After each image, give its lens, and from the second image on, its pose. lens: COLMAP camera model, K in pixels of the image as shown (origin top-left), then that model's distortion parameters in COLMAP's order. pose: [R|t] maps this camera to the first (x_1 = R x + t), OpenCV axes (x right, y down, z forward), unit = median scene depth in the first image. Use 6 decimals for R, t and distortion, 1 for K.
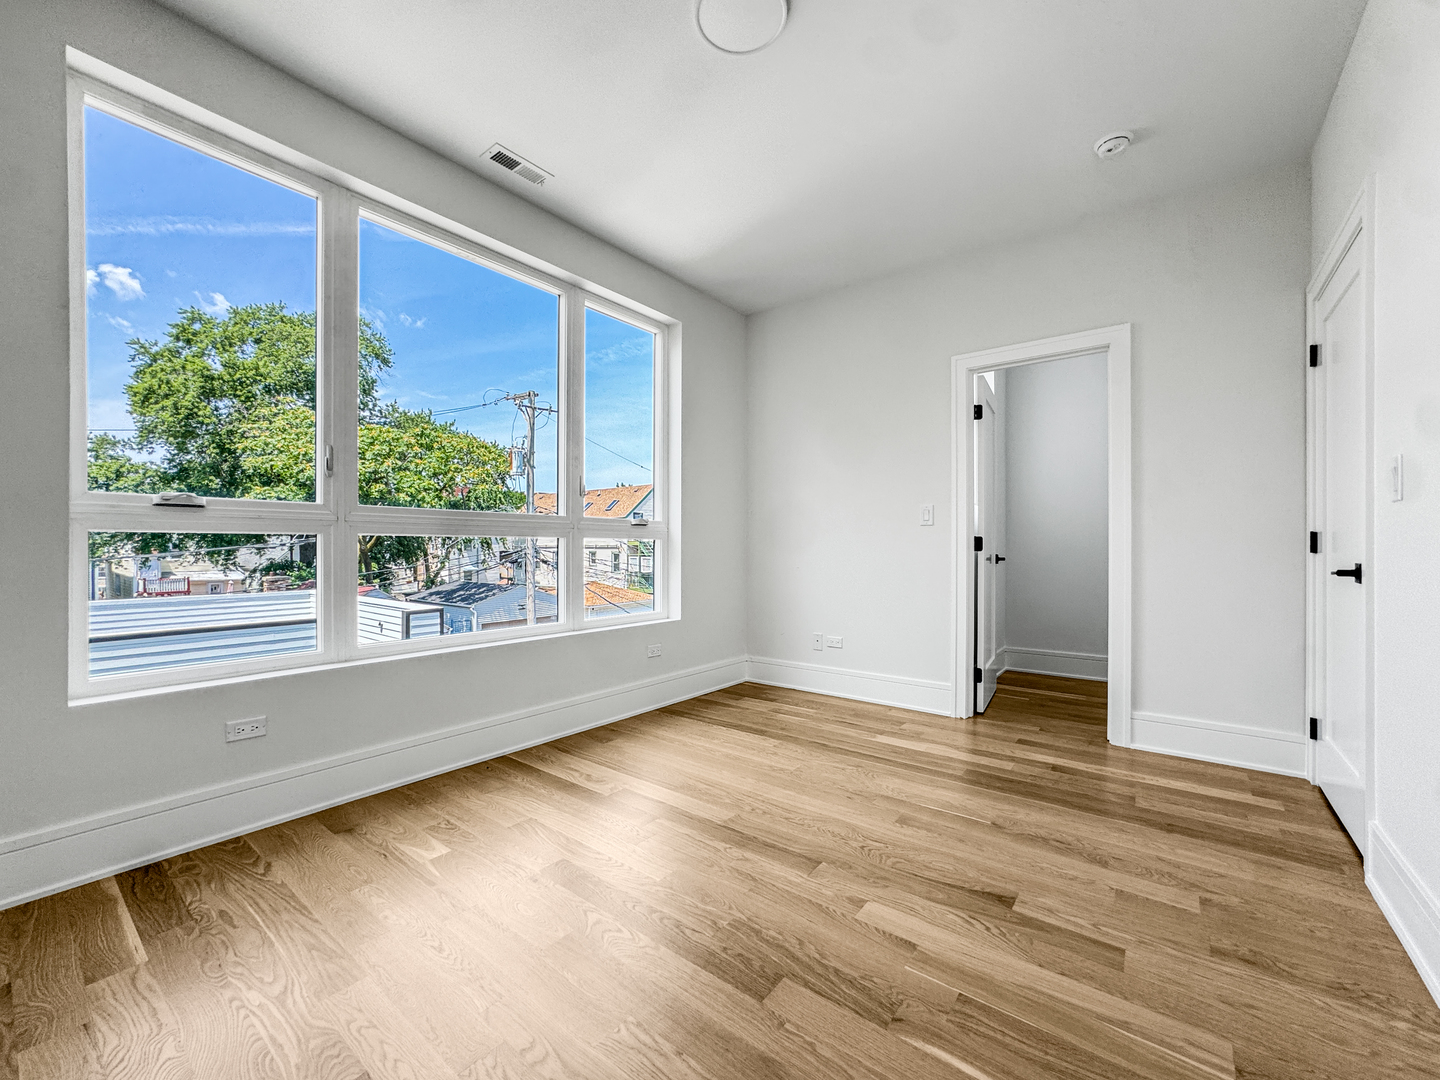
lens RADIAL K [[595.0, 0, 716.1], [0, 595.0, 540.8], [0, 0, 1]] dist [-0.037696, 0.012851]
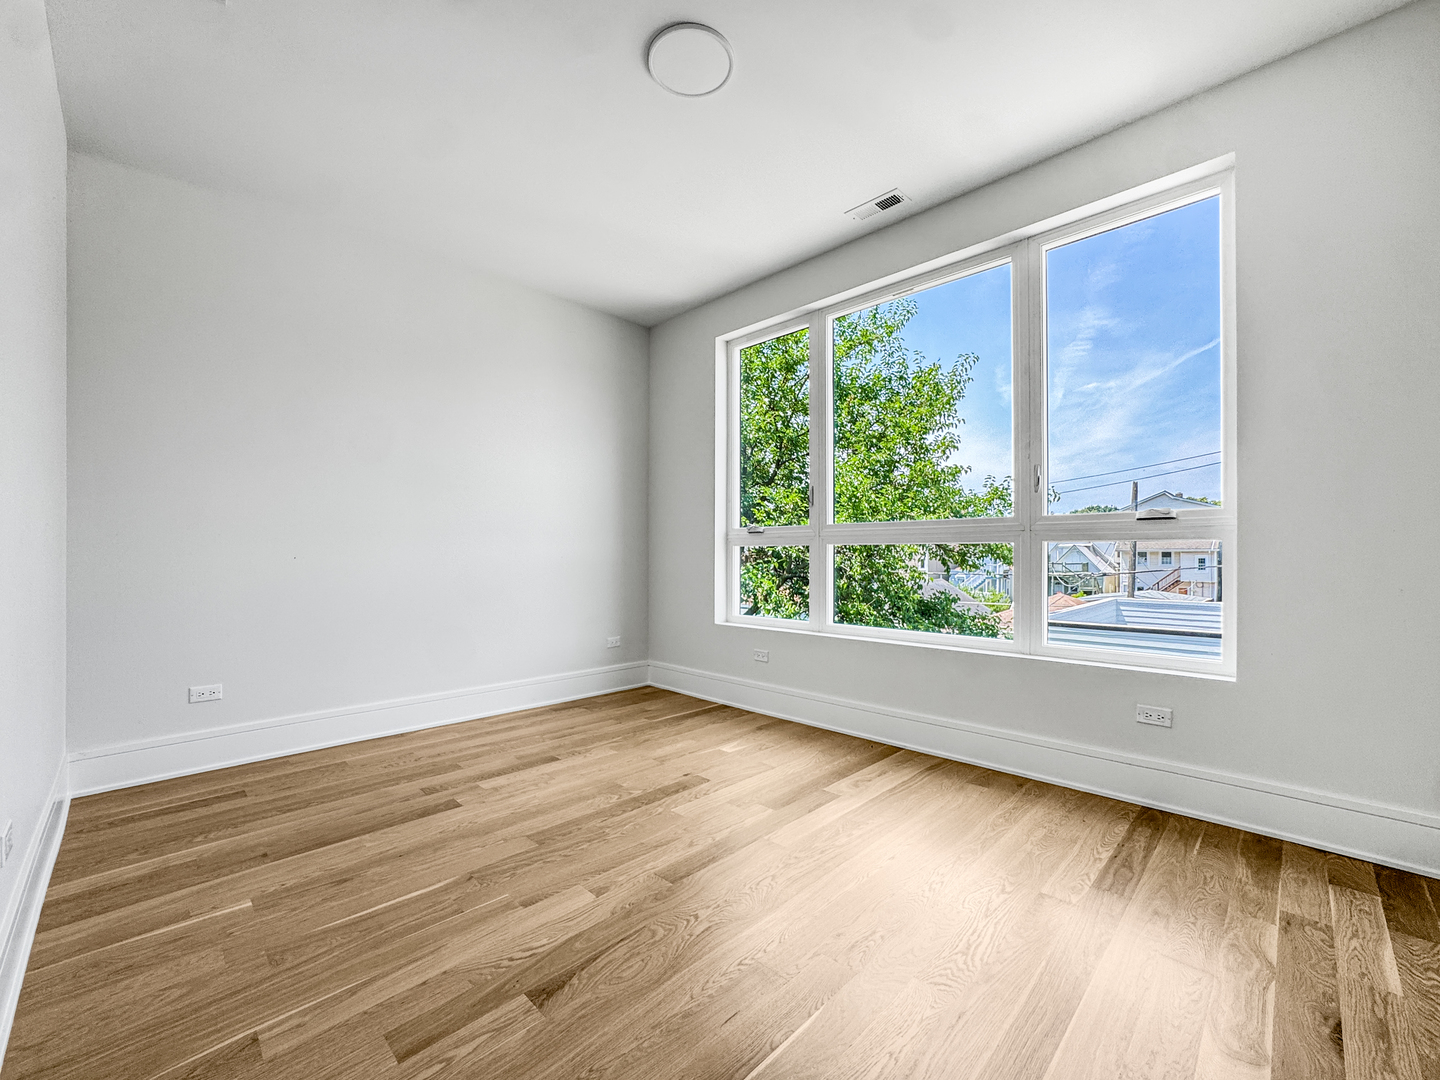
lens RADIAL K [[595.0, 0, 716.1], [0, 595.0, 540.8], [0, 0, 1]] dist [-0.037696, 0.012851]
pose [[-0.126630, -0.024031, -0.991659, 0.875169], [0.009630, 0.999630, -0.025454, 0.013312], [0.991903, -0.012773, -0.126352, 0.928618]]
